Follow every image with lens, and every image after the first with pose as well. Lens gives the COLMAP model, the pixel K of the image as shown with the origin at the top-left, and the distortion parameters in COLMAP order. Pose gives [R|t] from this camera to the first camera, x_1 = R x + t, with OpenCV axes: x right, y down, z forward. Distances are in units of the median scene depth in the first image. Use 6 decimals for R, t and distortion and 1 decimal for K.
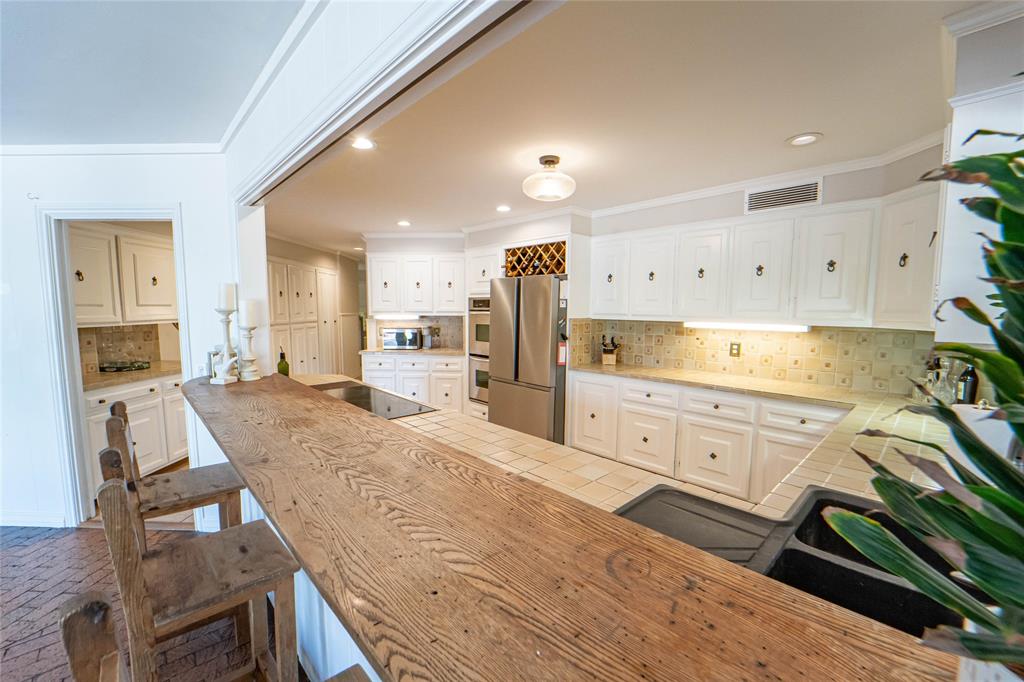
lens RADIAL K [[422.6, 0, 524.0], [0, 422.6, 346.2], [0, 0, 1]] dist [-0.027634, -0.000467]
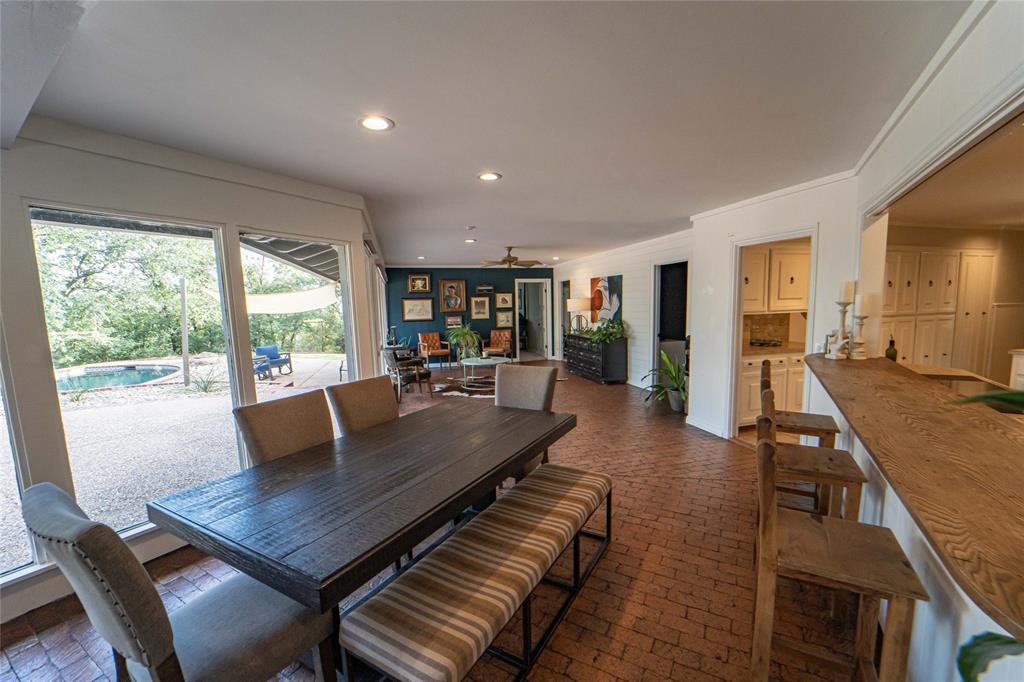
lens RADIAL K [[417.7, 0, 517.1], [0, 417.7, 351.5], [0, 0, 1]] dist [-0.010571, -0.000319]
pose [[0.272088, 0.098423, -0.957226, 0.207604], [-0.063536, 0.994422, 0.084188, 0.016025], [0.960173, 0.037912, 0.276824, -0.264294]]
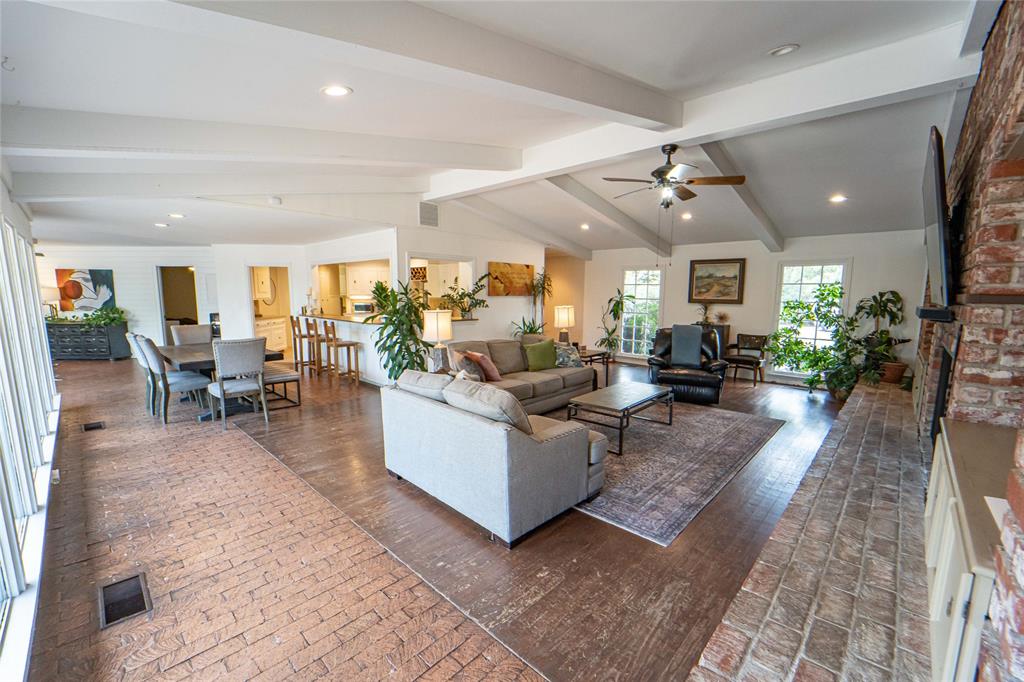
lens RADIAL K [[417.7, 0, 517.1], [0, 417.7, 351.5], [0, 0, 1]] dist [-0.010571, -0.000319]
pose [[0.998606, -0.007305, 0.052272, 0.717713], [0.004474, 0.998527, 0.054069, 0.175114], [-0.052590, -0.053760, 0.997168, -2.188571]]
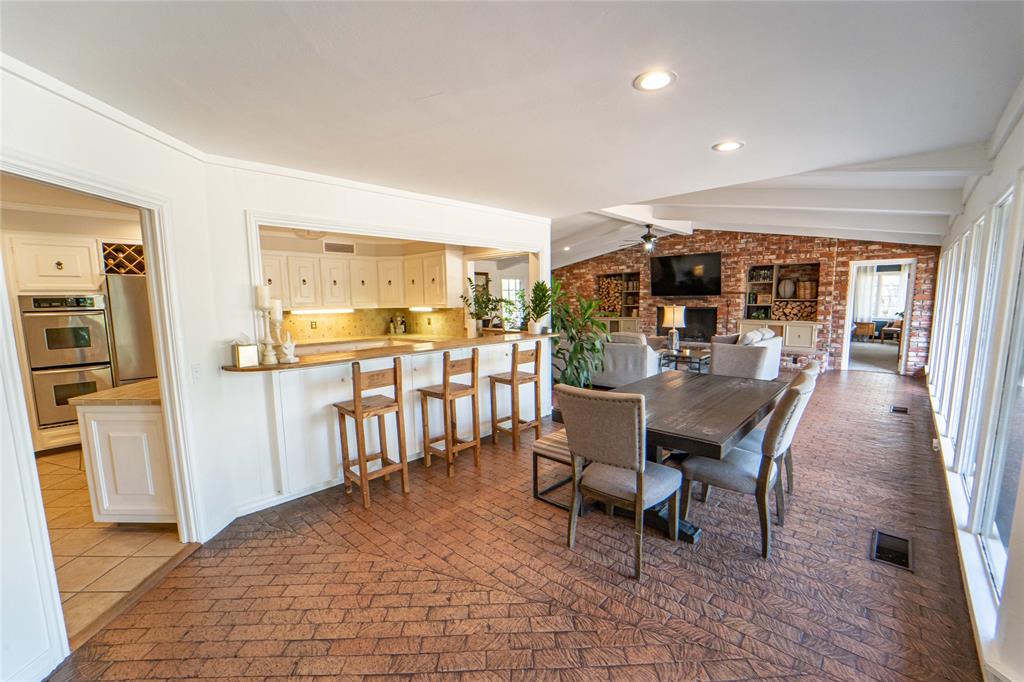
lens RADIAL K [[417.7, 0, 517.1], [0, 417.7, 351.5], [0, 0, 1]] dist [-0.010571, -0.000319]
pose [[-0.047427, -0.131888, 0.990129, -1.628121], [0.104854, 0.985111, 0.136242, -0.039006], [-0.993356, 0.110280, -0.032892, 0.250083]]
